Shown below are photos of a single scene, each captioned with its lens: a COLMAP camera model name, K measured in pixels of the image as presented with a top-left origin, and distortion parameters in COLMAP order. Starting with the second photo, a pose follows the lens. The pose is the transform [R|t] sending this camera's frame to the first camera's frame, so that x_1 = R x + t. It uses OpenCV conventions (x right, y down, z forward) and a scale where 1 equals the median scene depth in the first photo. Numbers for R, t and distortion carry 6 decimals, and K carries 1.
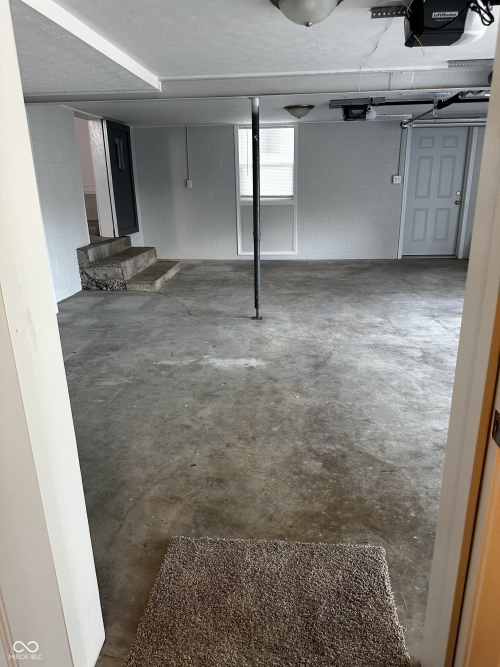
lens RADIAL K [[465.2, 0, 251.7], [0, 465.2, 329.7], [0, 0, 1]] dist [0.122887, -0.177329]
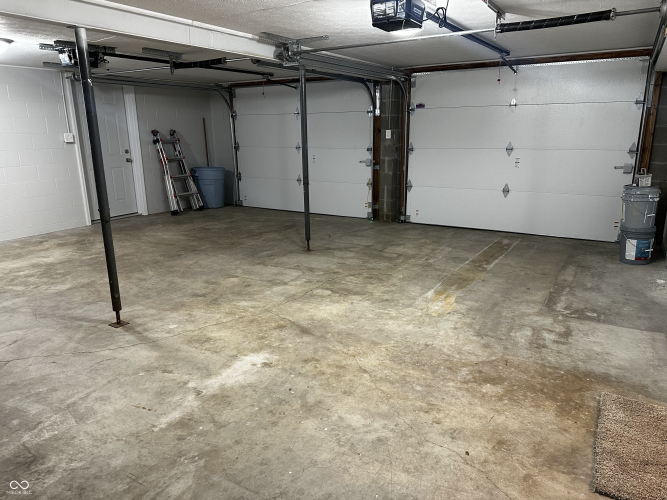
lens RADIAL K [[465.2, 0, 330.8], [0, 465.2, 248.1], [0, 0, 1]] dist [0.122887, -0.177329]
pose [[0.439207, -0.210063, 0.873482, -0.601933], [0.276190, 0.956765, 0.091217, -0.149714], [-0.854878, 0.201184, 0.478235, 0.463138]]
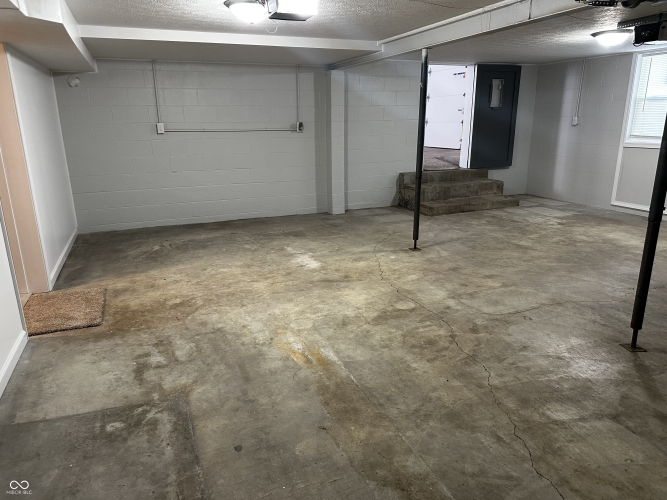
lens RADIAL K [[465.2, 0, 330.8], [0, 465.2, 248.1], [0, 0, 1]] dist [0.122887, -0.177329]
pose [[0.463833, 0.246661, -0.850892, 1.100720], [-0.264354, 0.955238, 0.132806, -0.156115], [0.845563, 0.163337, 0.508276, 0.384097]]
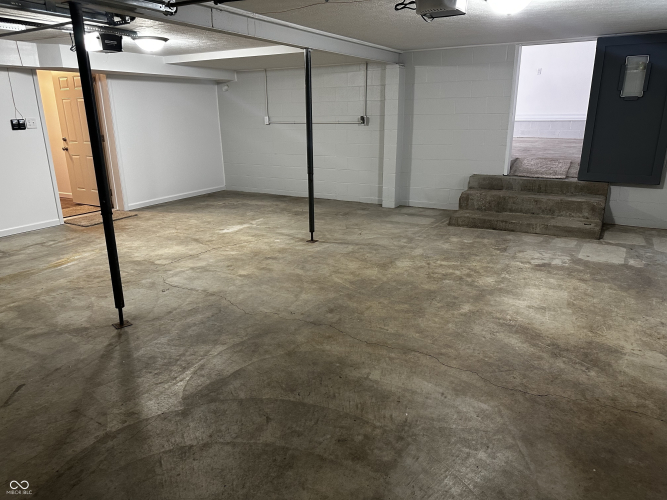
lens RADIAL K [[465.2, 0, 330.8], [0, 465.2, 248.1], [0, 0, 1]] dist [0.122887, -0.177329]
pose [[-0.422498, 0.275239, -0.863561, 1.276726], [-0.253066, 0.879061, 0.403992, -0.626543], [0.870318, 0.389224, -0.301748, 1.827155]]
